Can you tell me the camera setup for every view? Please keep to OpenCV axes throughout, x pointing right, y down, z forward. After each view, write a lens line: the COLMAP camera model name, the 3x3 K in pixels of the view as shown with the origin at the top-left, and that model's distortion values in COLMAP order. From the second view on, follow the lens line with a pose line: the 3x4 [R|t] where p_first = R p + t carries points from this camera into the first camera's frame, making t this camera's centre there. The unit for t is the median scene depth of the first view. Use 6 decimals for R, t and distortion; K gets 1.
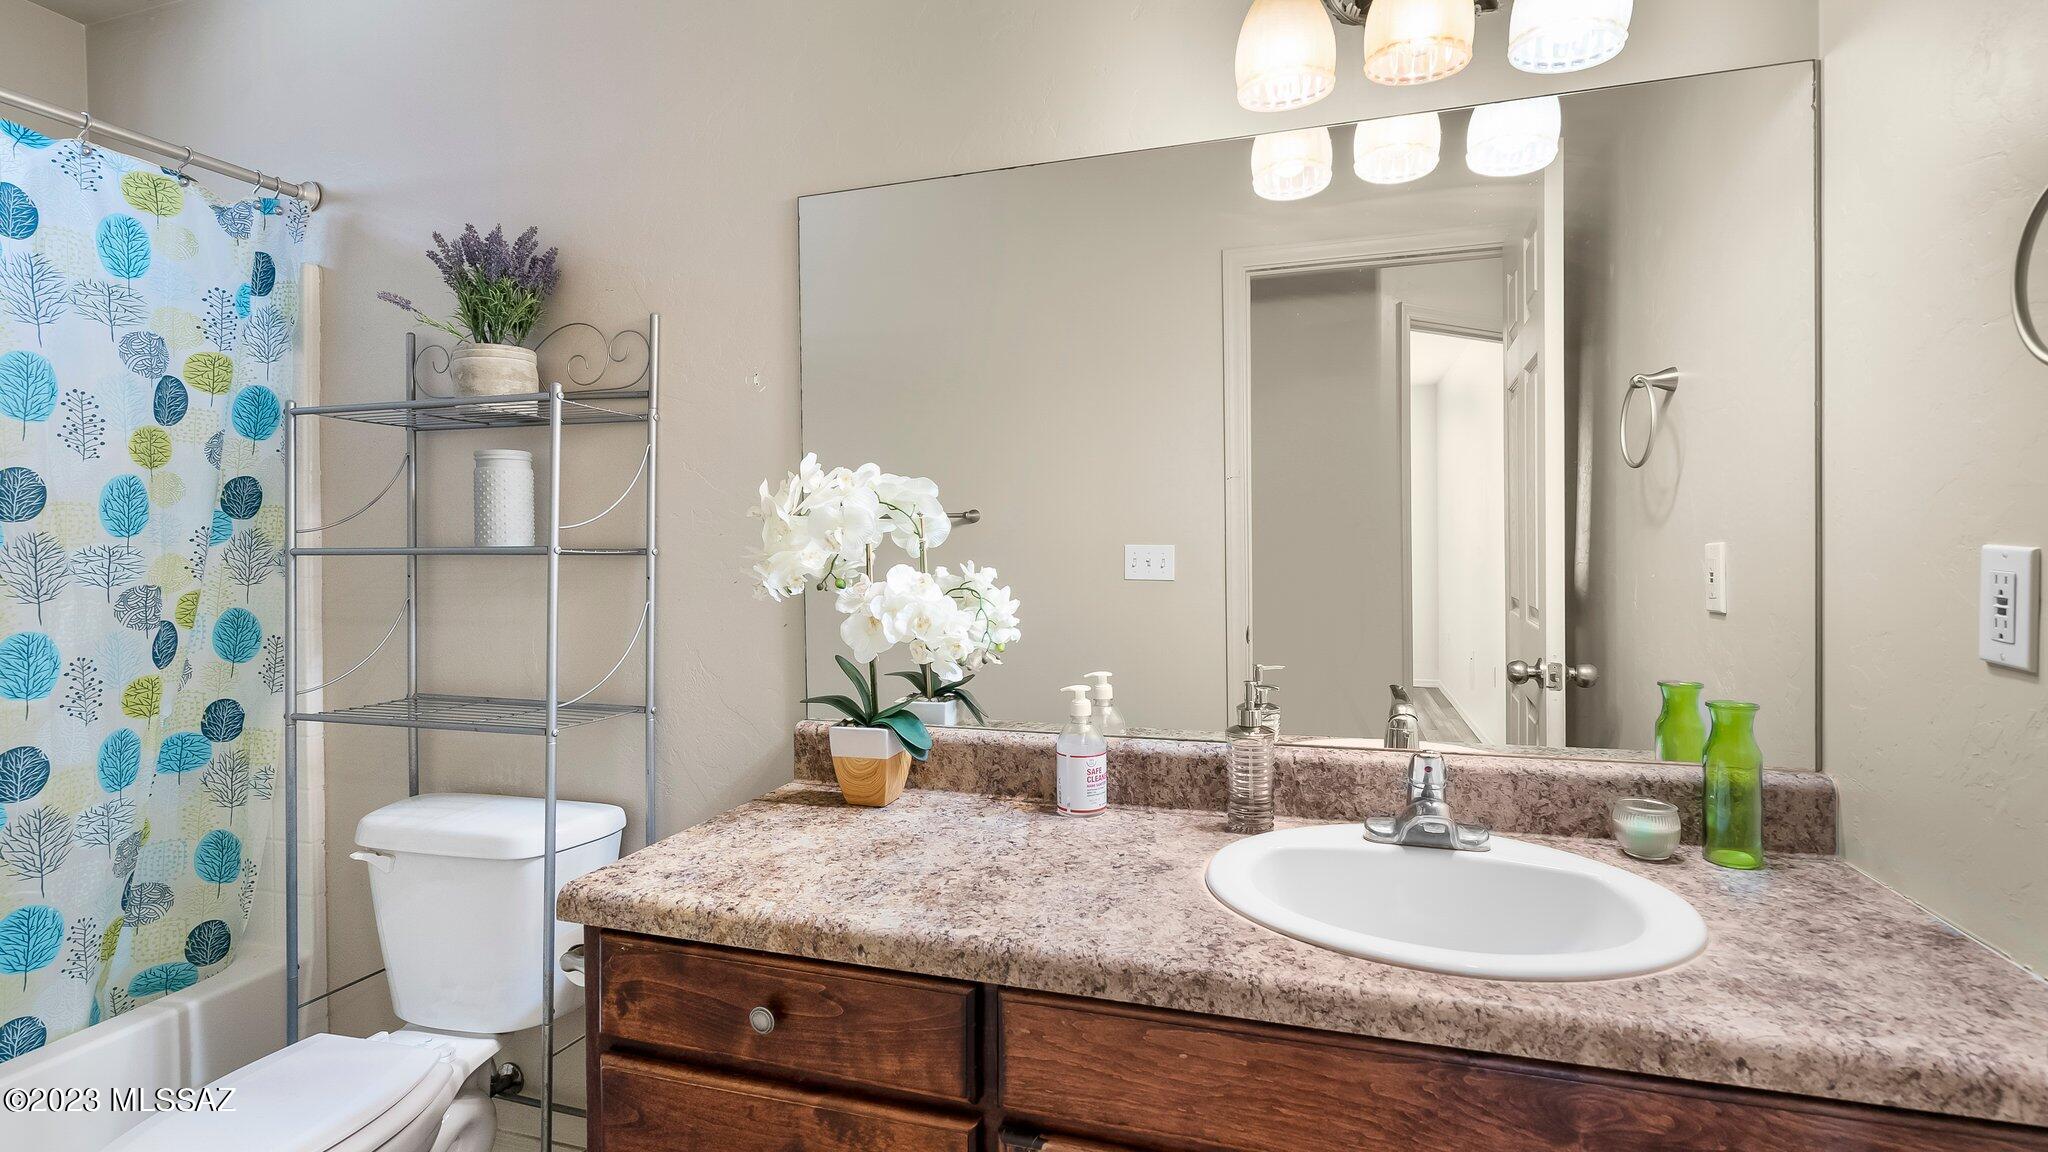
lens RADIAL K [[937.2, 0, 1021.5], [0, 937.2, 575.2], [0, 0, 1]] dist [-0.002155, 0.002849]
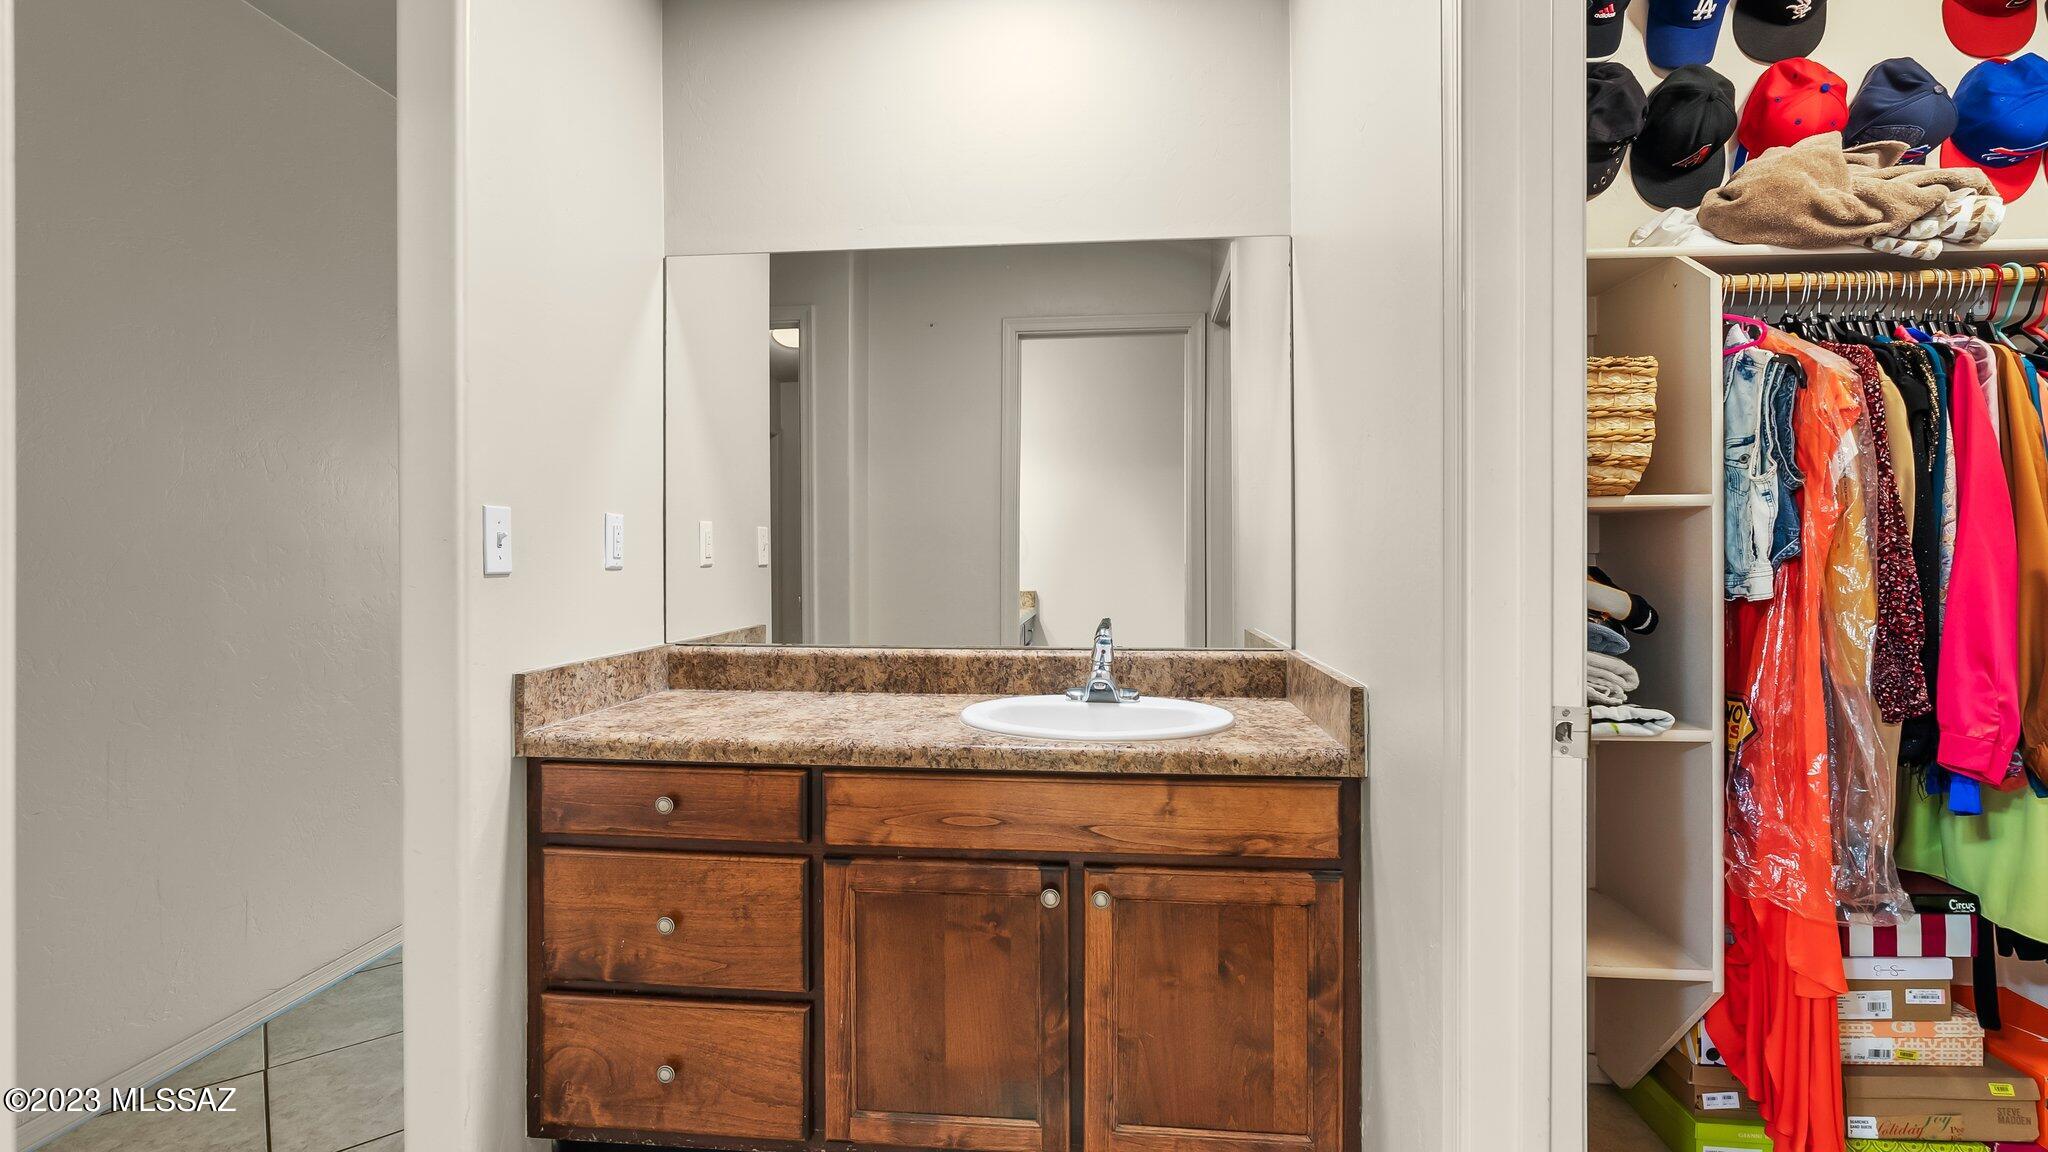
lens RADIAL K [[937.2, 0, 1024.7], [0, 937.2, 575.7], [0, 0, 1]] dist [-0.002155, 0.002849]
pose [[0.977140, 0.000452, 0.212597, -0.048537], [-0.000860, 0.999998, 0.001828, 0.070191], [-0.212596, -0.001969, 0.977138, -0.478459]]
